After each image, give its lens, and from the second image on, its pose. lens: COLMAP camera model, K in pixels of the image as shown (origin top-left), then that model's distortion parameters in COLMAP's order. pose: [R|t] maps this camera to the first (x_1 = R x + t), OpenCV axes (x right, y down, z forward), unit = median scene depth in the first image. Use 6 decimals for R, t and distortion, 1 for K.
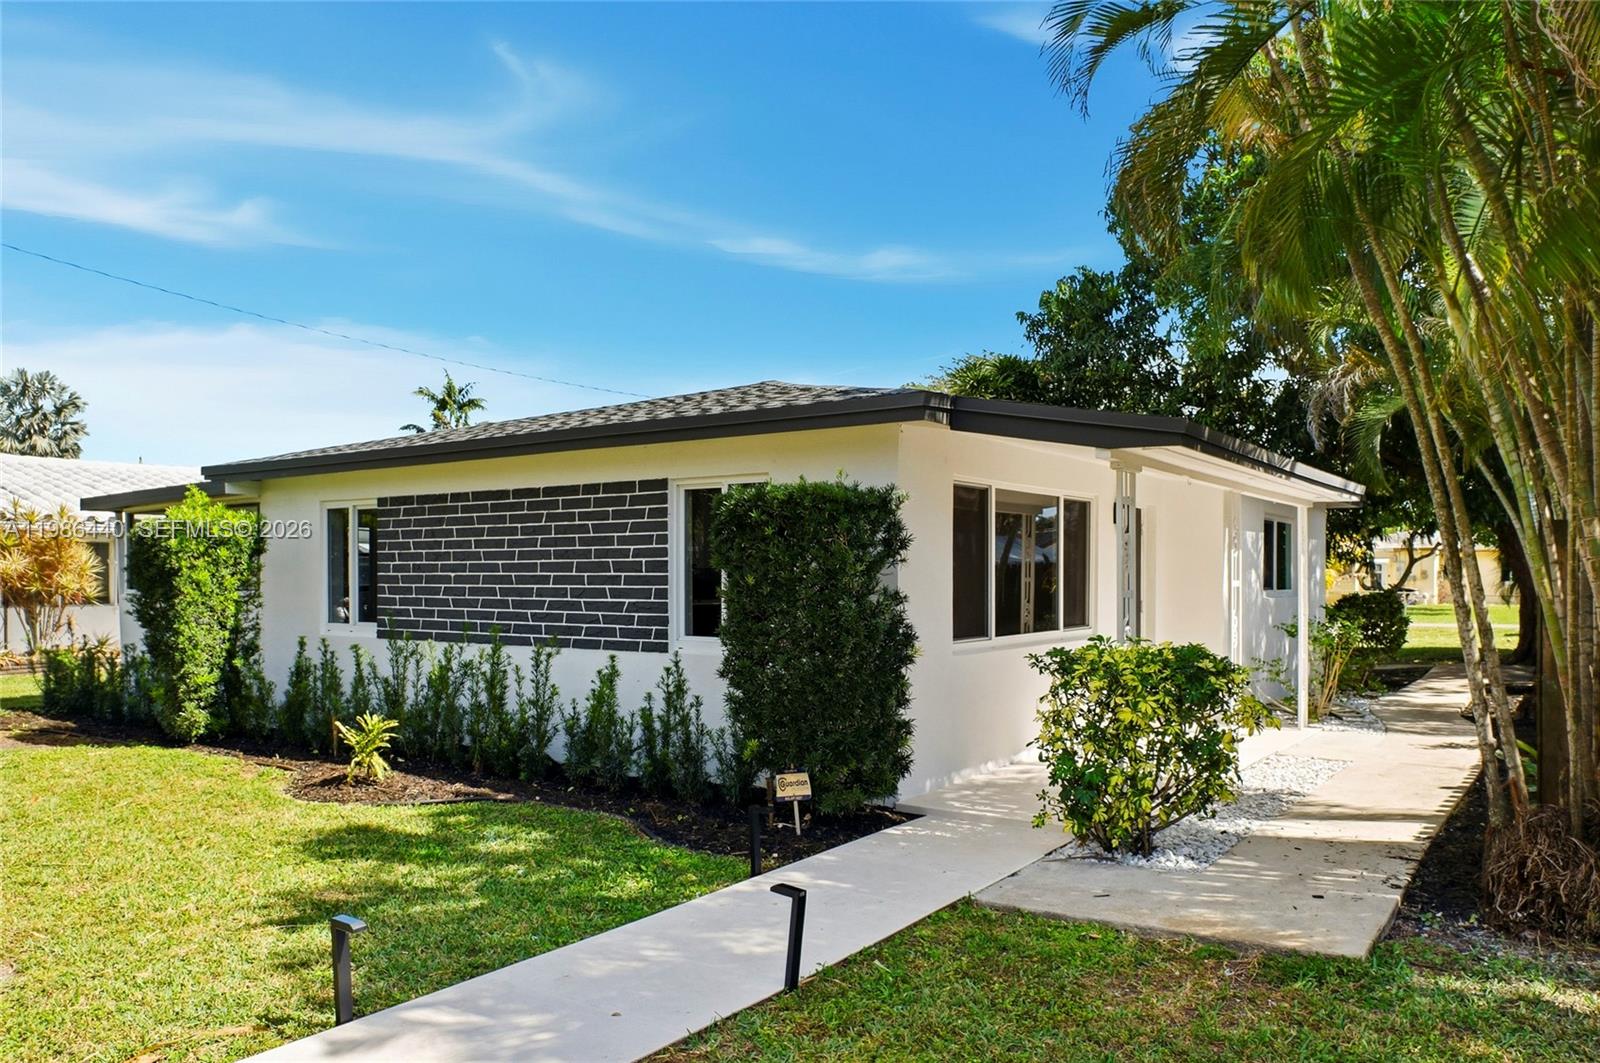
lens RADIAL K [[1157.4, 0, 799.7], [0, 1157.4, 564.6], [0, 0, 1]] dist [-0.035495, -0.000684]
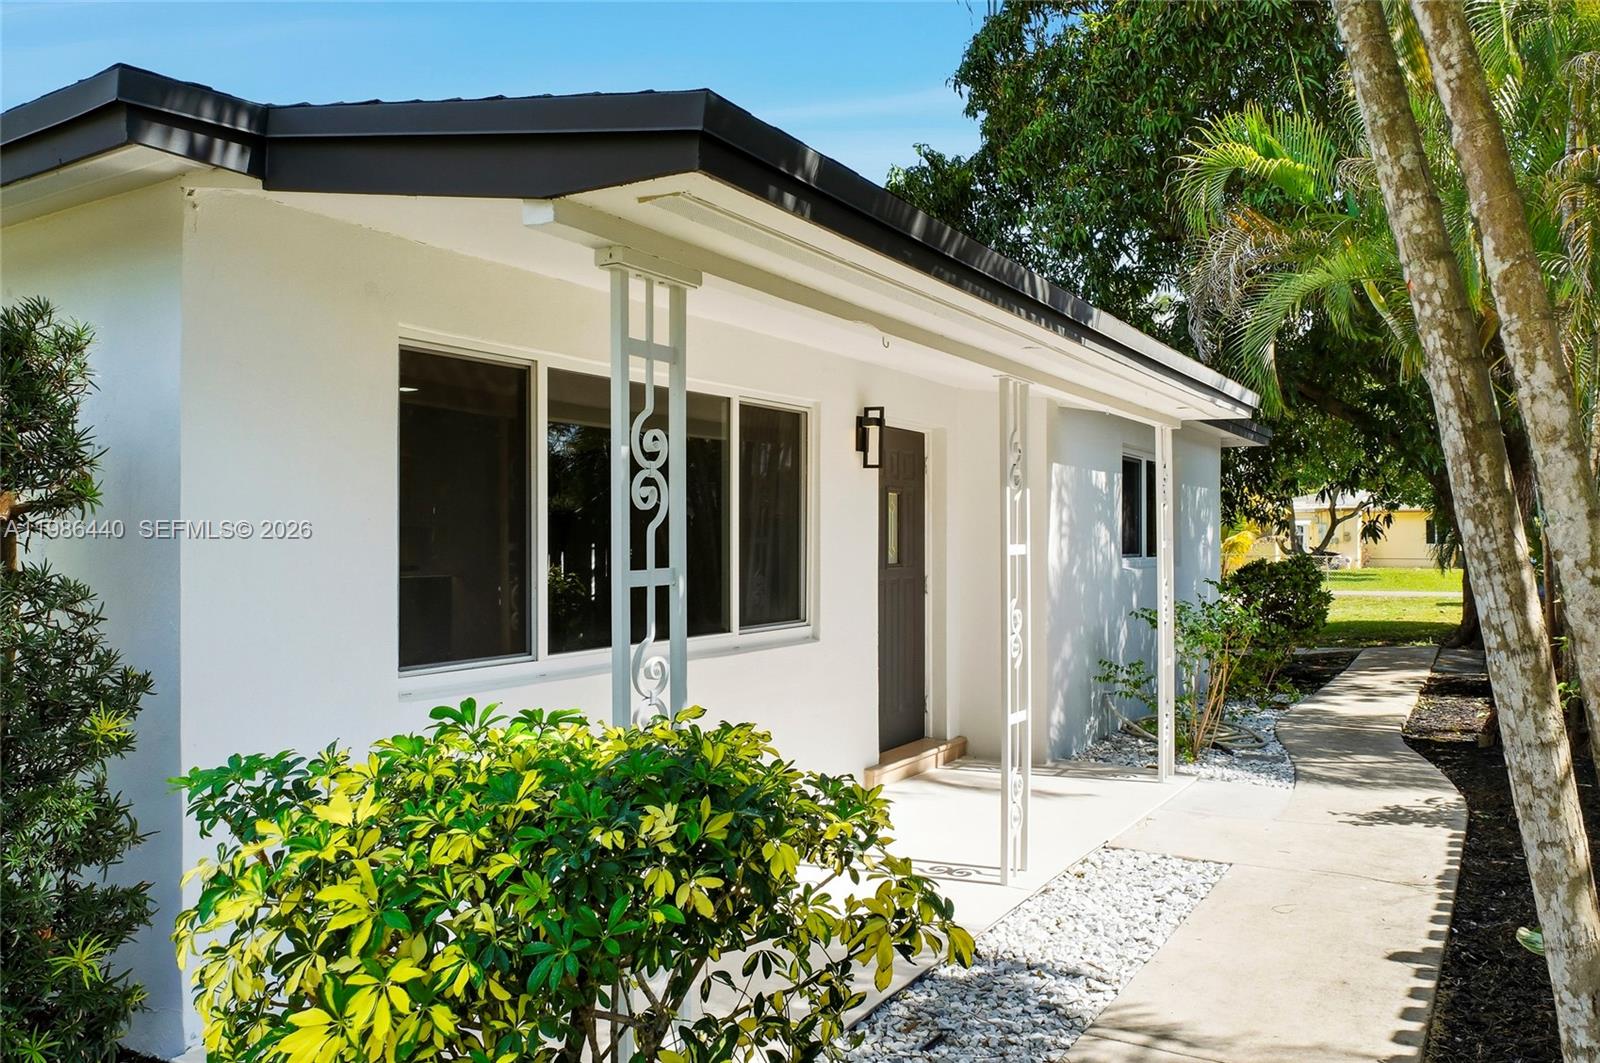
lens RADIAL K [[1223.9, 0, 802.0], [0, 1223.9, 497.4], [0, 0, 1]] dist [-0.033852, -0.000562]
pose [[0.996953, 0.001277, 0.077994, 0.205949], [0.000645, 0.999697, -0.024622, 0.005189], [-0.078001, 0.024597, 0.996650, 0.381948]]
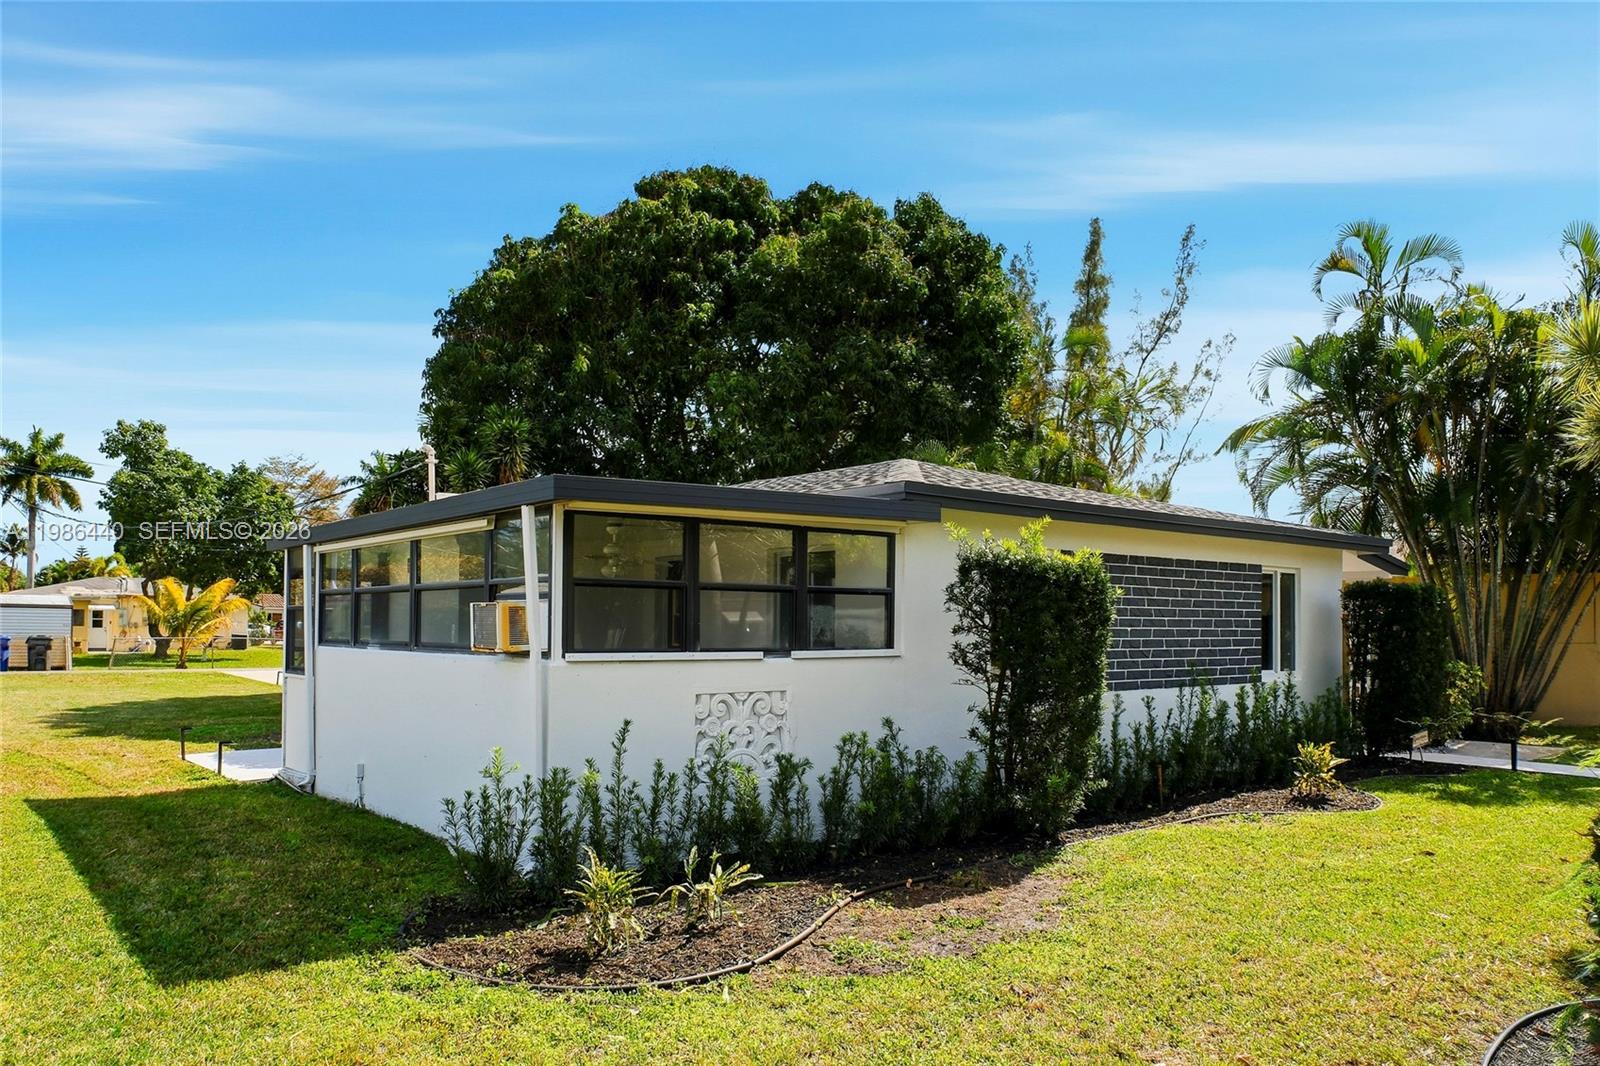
lens RADIAL K [[1094.7, 0, 800.0], [0, 1094.7, 533.0], [0, 0, 1]] dist [-0.003700, 0.000408]
pose [[0.269727, 0.088173, 0.958891, -1.366188], [-0.006136, 0.995936, -0.089853, 0.013025], [-0.962917, 0.018352, 0.269172, 0.993925]]
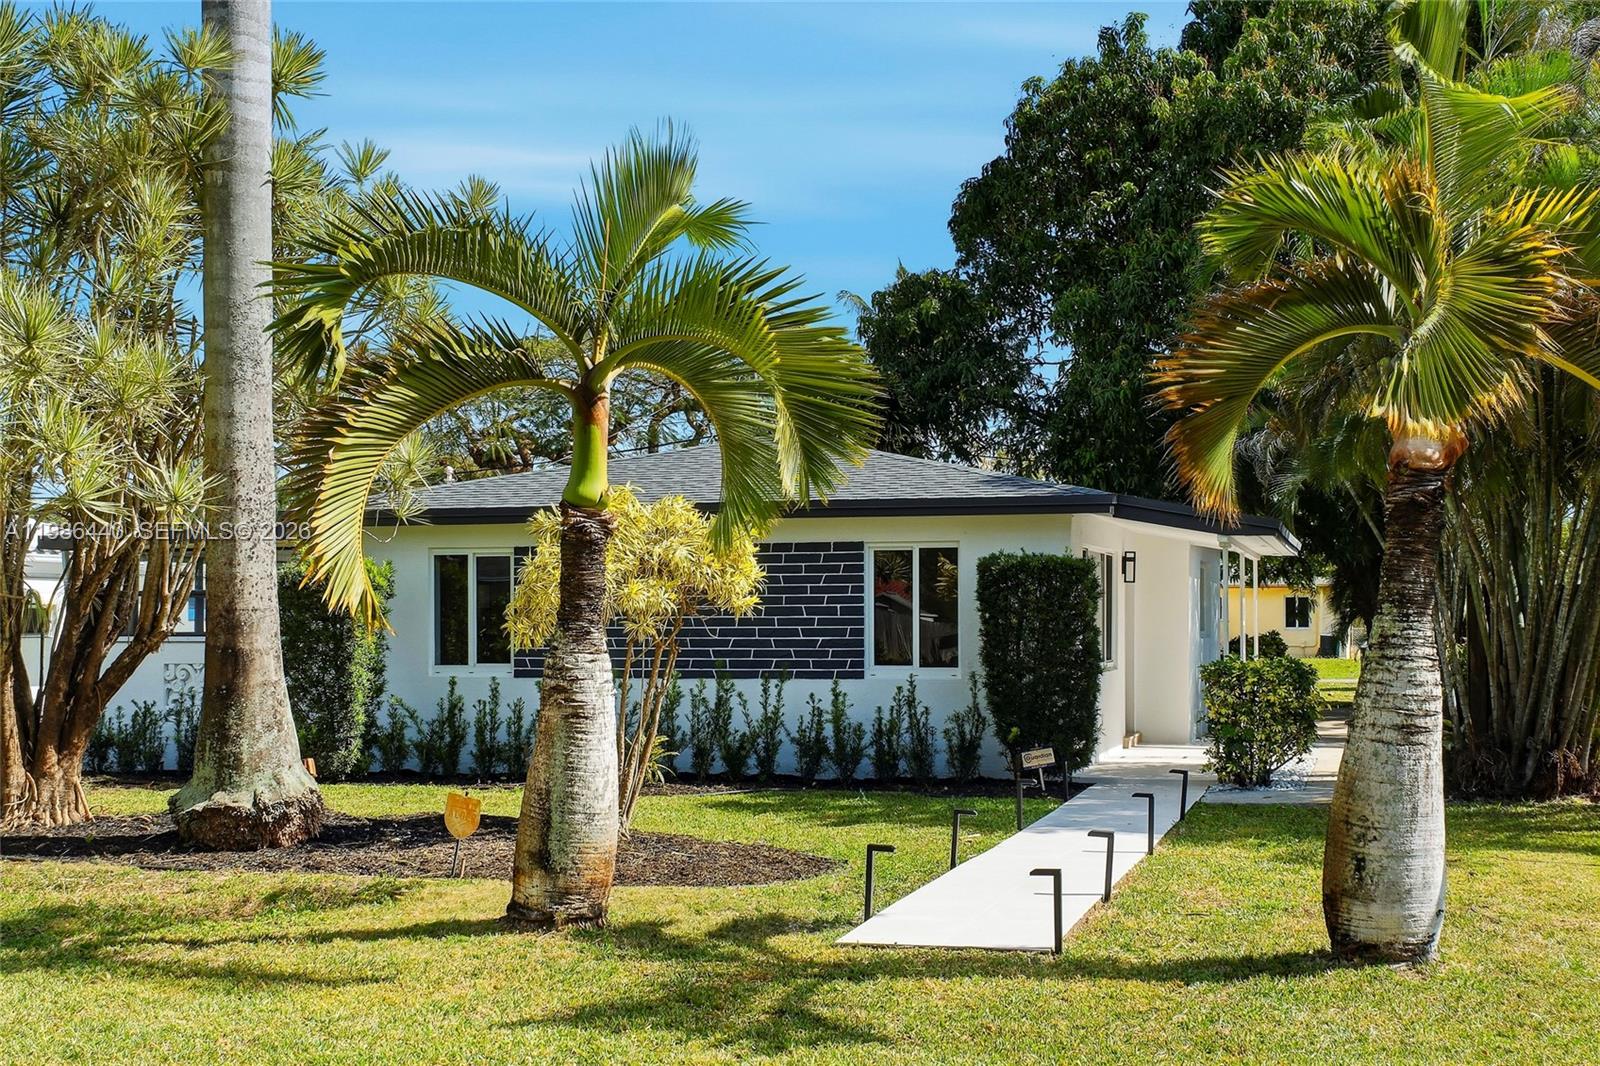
lens RADIAL K [[2157.0, 0, 800.0], [0, 2157.0, 533.0], [0, 0, 1]] dist [0.009722, 0.118003]
pose [[0.934492, 0.010028, 0.355842, -0.854911], [0.000606, 0.999557, -0.029761, -0.011158], [-0.355983, 0.028027, 0.934072, -0.997715]]
